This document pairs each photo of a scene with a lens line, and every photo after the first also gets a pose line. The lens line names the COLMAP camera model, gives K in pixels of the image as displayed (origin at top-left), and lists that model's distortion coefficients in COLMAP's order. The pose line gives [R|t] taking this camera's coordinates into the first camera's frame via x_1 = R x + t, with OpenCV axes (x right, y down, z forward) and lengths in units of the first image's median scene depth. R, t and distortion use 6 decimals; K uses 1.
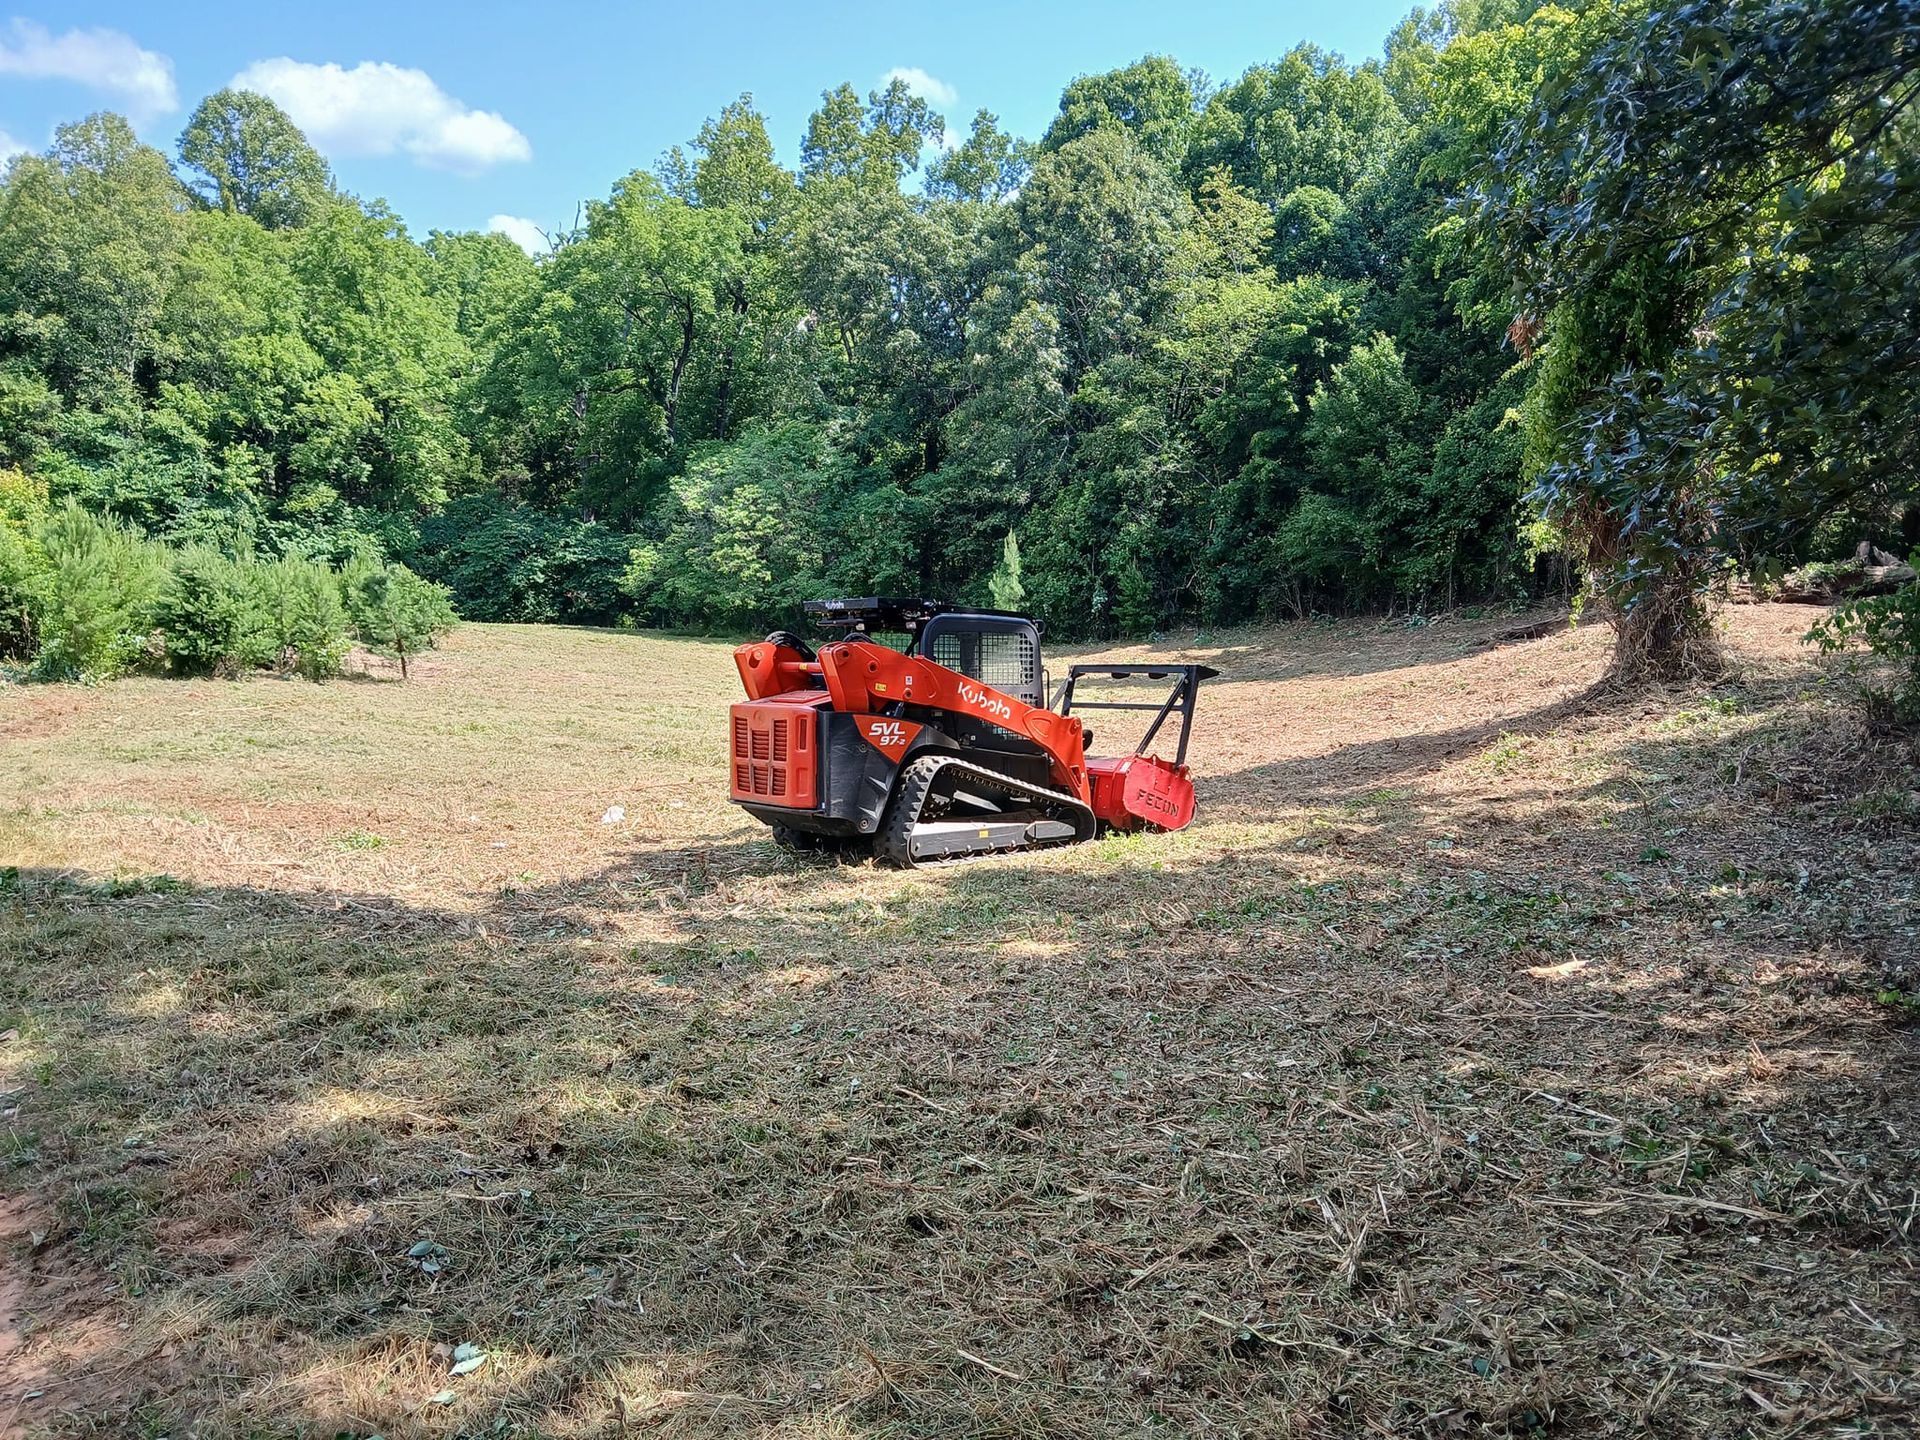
lens RADIAL K [[755.4, 0, 960.0], [0, 755.4, 720.0], [0, 0, 1]] dist [-0.000325, 0.001153]
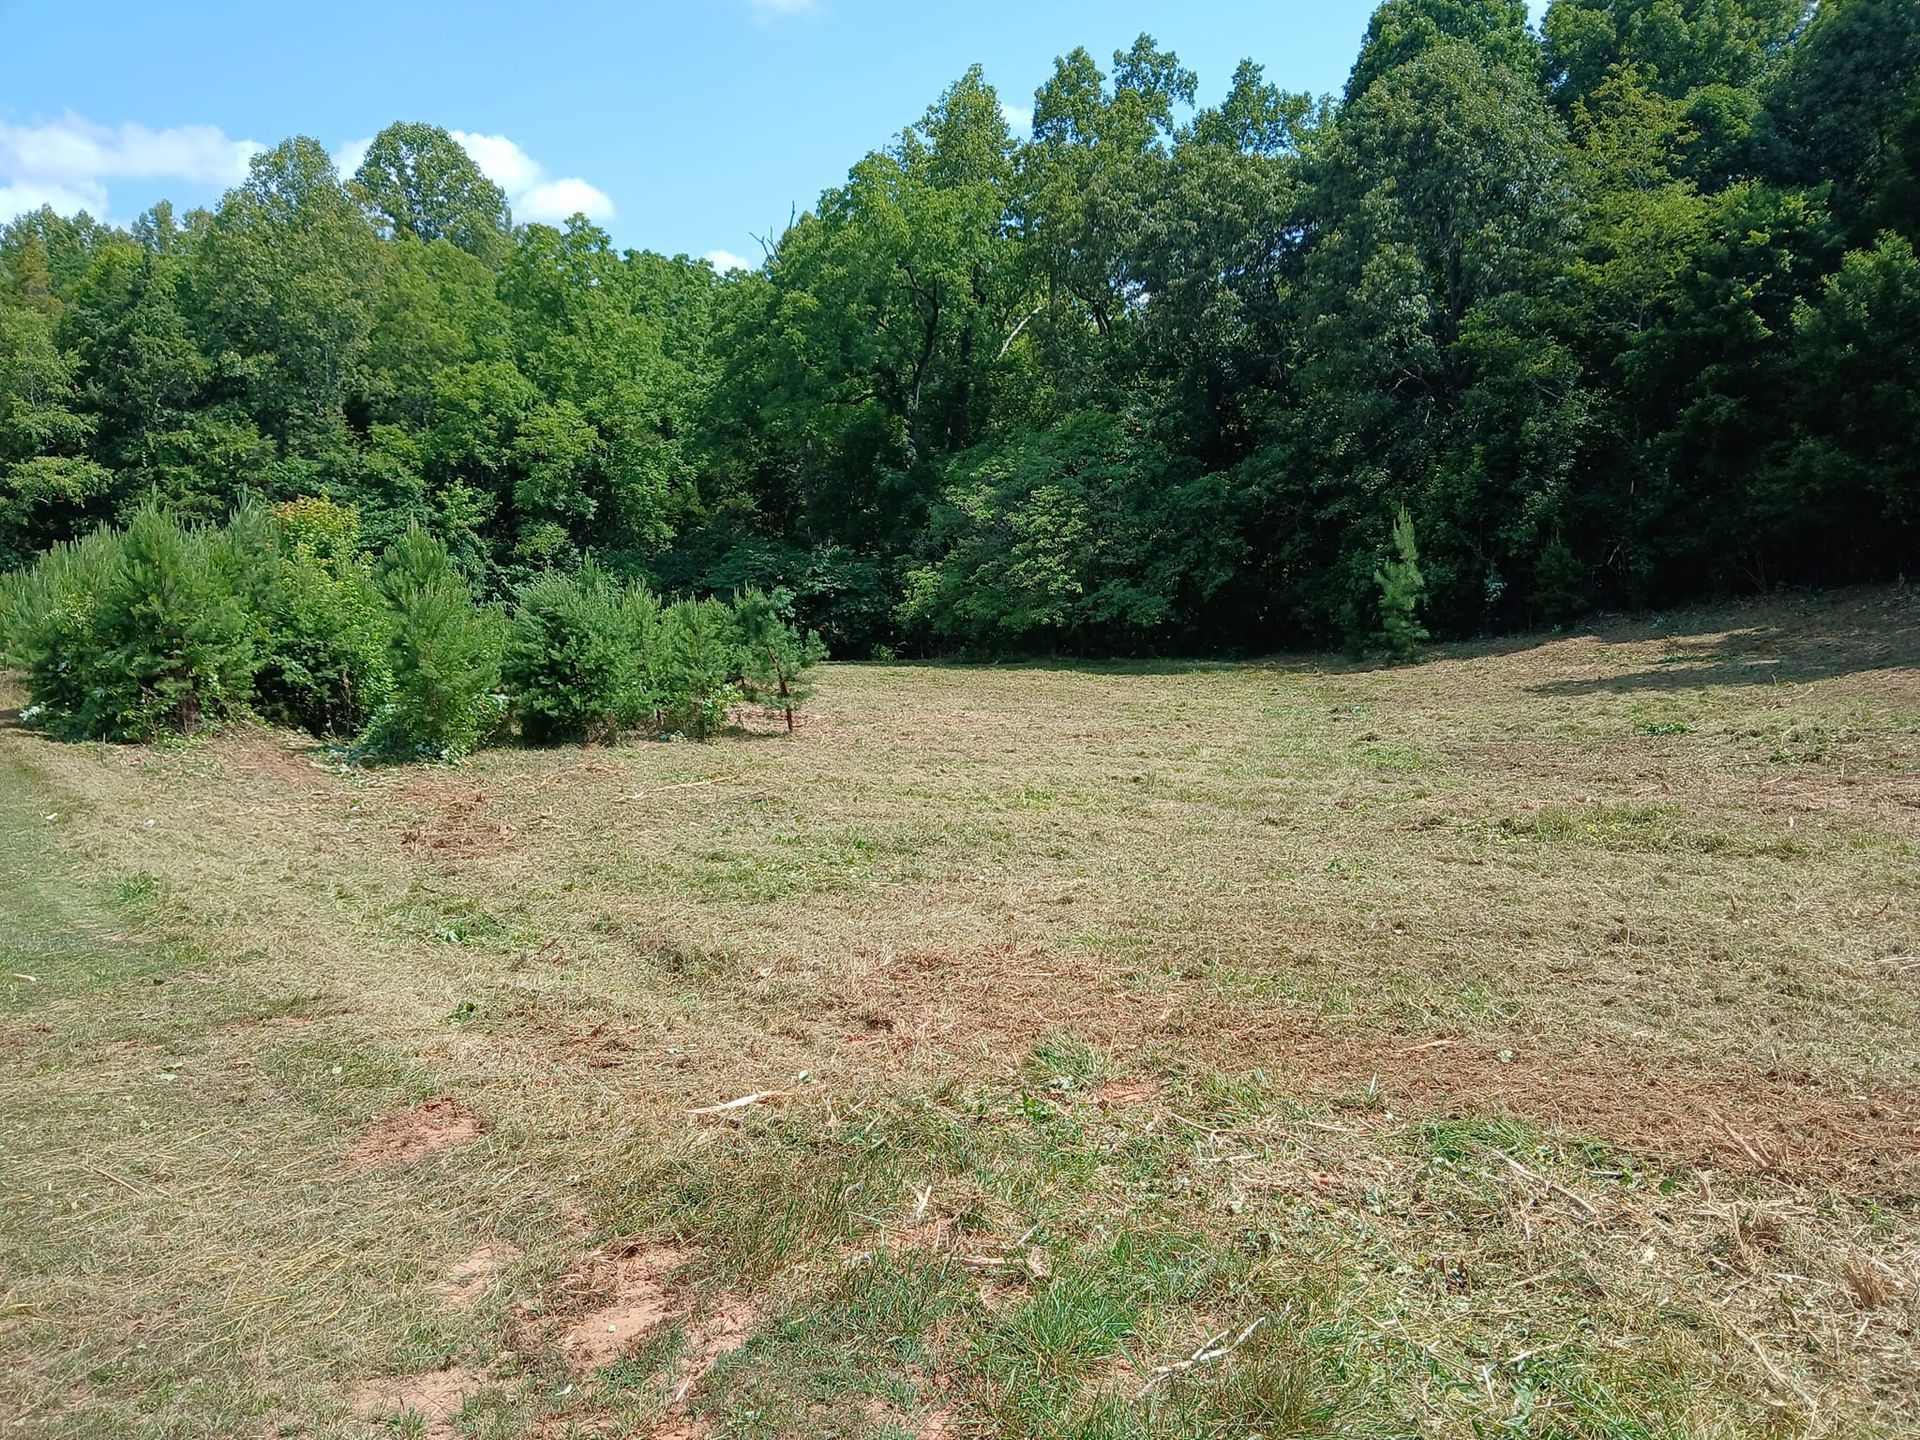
lens RADIAL K [[696.6, 0, 965.6], [0, 696.6, 730.8], [0, 0, 1]] dist [0.013575, -0.007135]
pose [[0.997709, -0.064656, -0.019890, -0.360037], [0.064306, 0.997773, -0.017729, -0.019753], [0.020992, 0.016410, 0.999645, 0.187604]]
